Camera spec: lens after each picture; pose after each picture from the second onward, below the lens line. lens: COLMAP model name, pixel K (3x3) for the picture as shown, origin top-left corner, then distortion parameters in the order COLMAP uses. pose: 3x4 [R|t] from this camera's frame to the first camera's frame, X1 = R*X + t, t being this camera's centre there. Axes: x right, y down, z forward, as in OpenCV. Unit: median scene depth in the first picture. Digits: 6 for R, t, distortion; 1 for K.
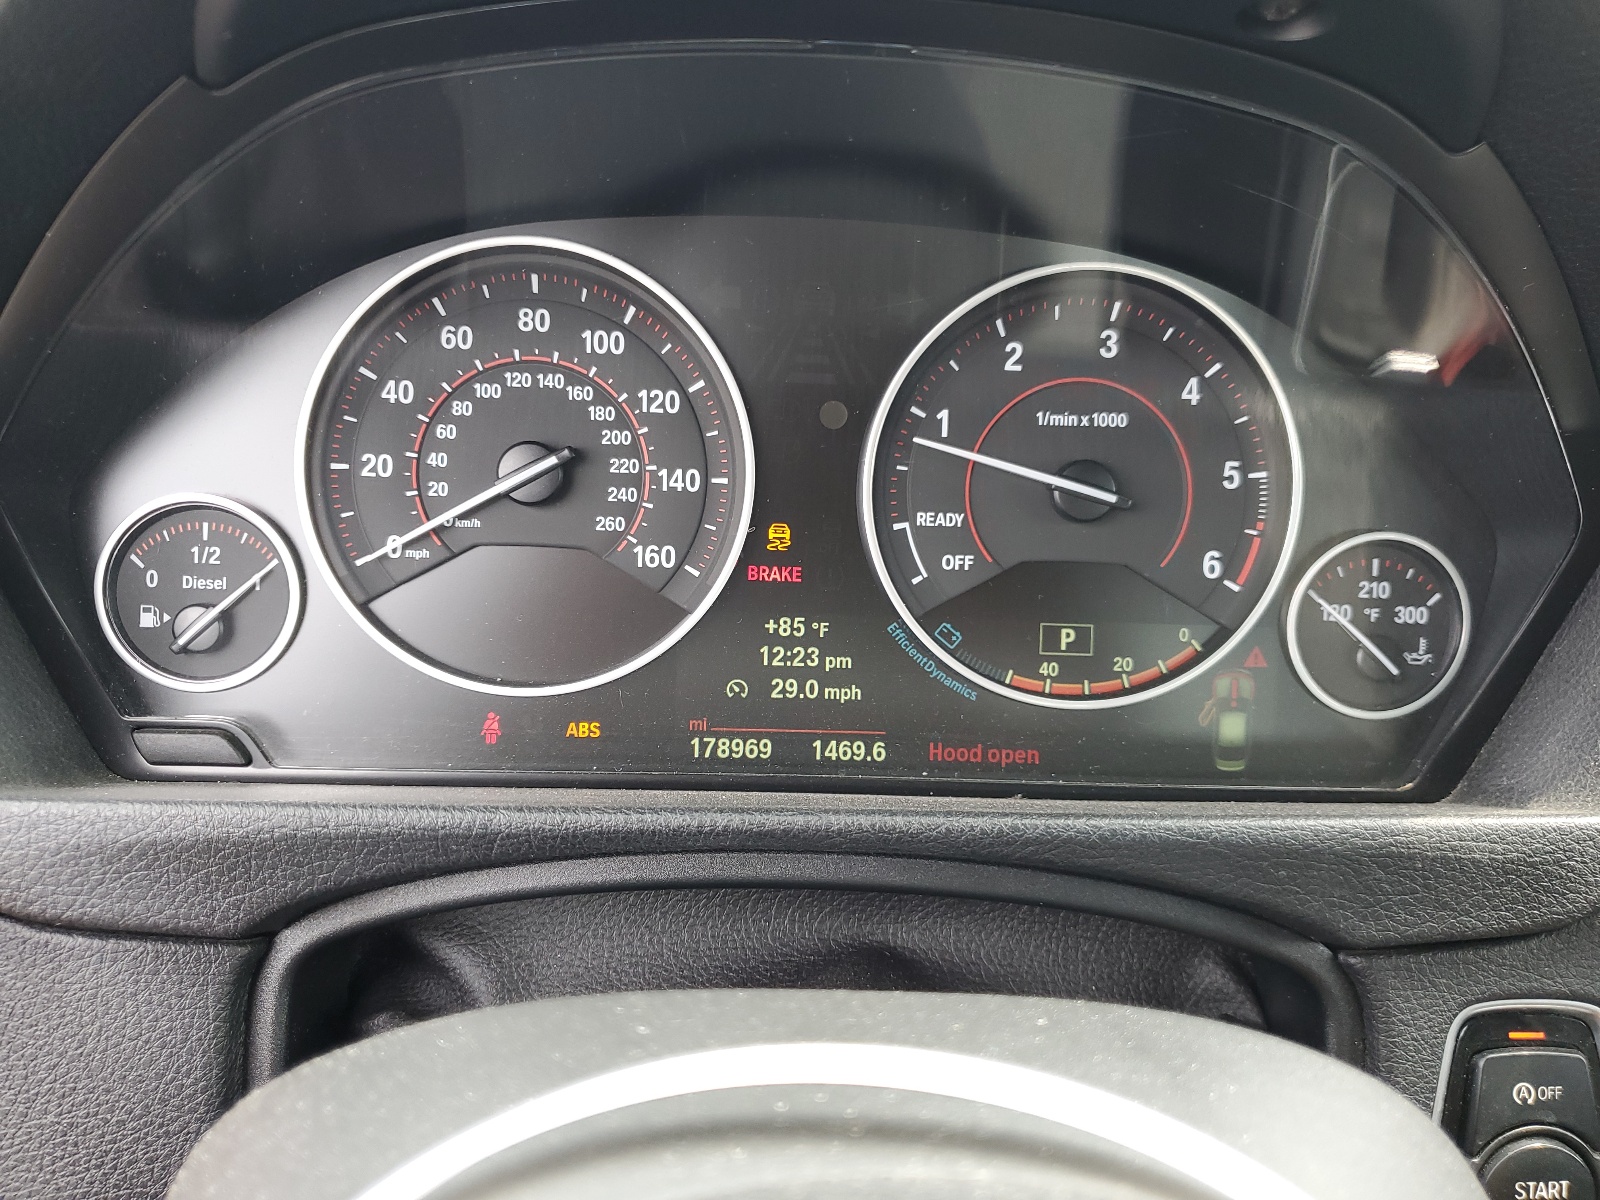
lens RADIAL K [[1216.4, 0, 799.0], [0, 1216.4, 599.7], [0, 0, 1]] dist [-0.002544, -0.001126]
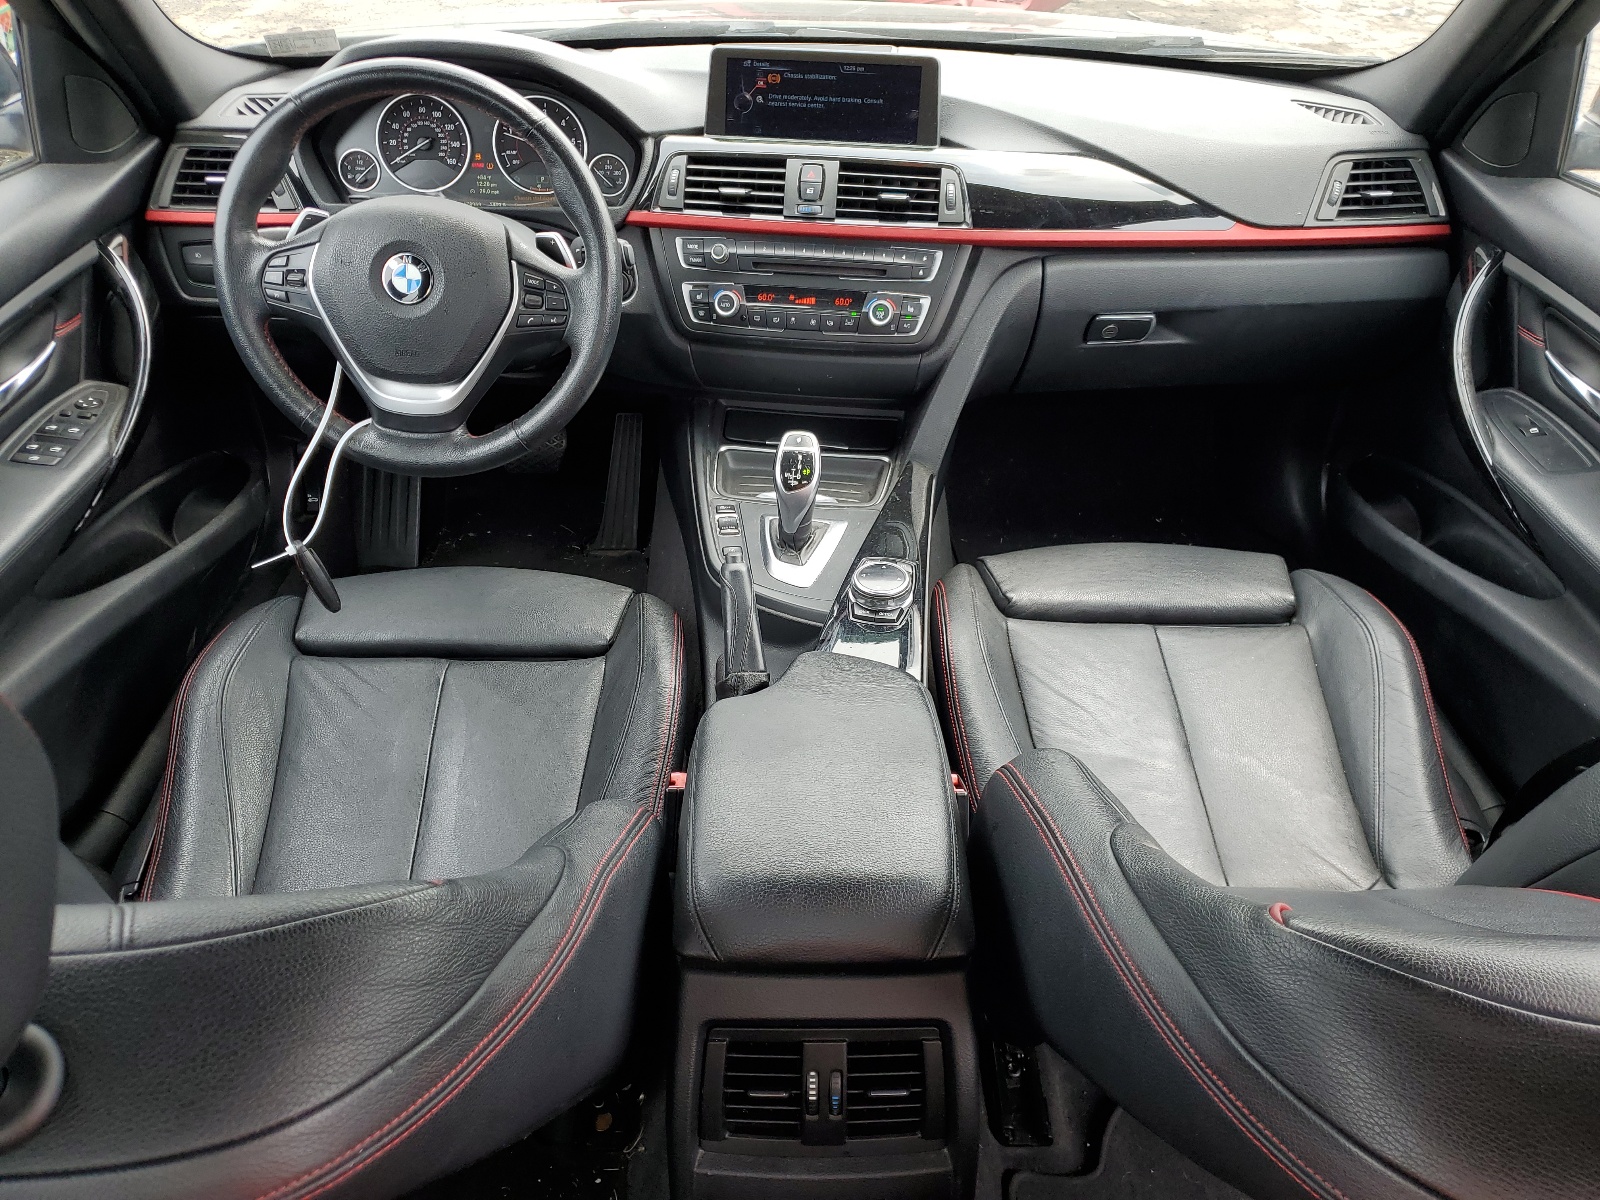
lens RADIAL K [[1216.4, 0, 800.9], [0, 1216.4, 599.1], [0, 0, 1]] dist [-0.002544, -0.001126]
pose [[0.998868, 0.006355, -0.047136, 1.512211], [0.007099, 0.960011, 0.279871, 0.292933], [0.047030, -0.279888, 0.958880, -4.068589]]
